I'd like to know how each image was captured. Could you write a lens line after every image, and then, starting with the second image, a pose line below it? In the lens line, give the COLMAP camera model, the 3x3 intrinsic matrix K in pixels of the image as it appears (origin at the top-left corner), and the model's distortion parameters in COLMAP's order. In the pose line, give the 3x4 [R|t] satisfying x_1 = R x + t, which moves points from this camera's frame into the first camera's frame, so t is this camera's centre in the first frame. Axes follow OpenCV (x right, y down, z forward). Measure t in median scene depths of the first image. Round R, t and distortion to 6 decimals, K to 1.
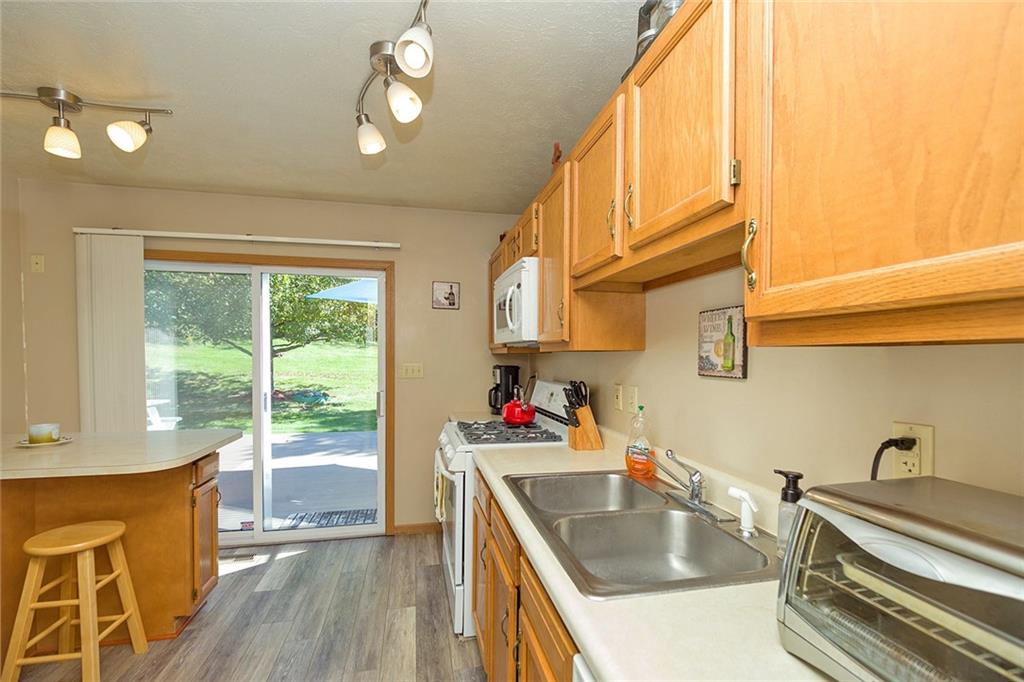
lens RADIAL K [[480.6, 0, 513.8], [0, 480.6, 366.3], [0, 0, 1]] dist [0.000266, -0.000152]
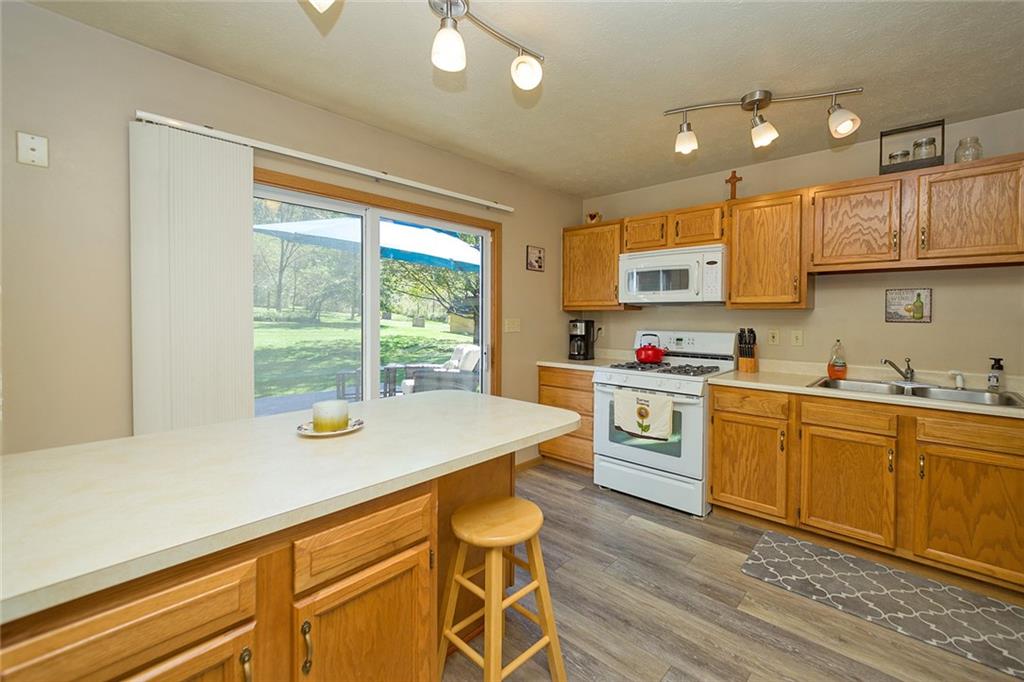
lens RADIAL K [[422.9, 0, 549.2], [0, 422.9, 316.3], [0, 0, 1]] dist [0.000474, -0.000044]
pose [[0.792183, 0.000869, 0.610283, -0.807162], [0.009841, 0.999851, -0.014197, 0.003649], [-0.610205, 0.017253, 0.792056, 0.208339]]
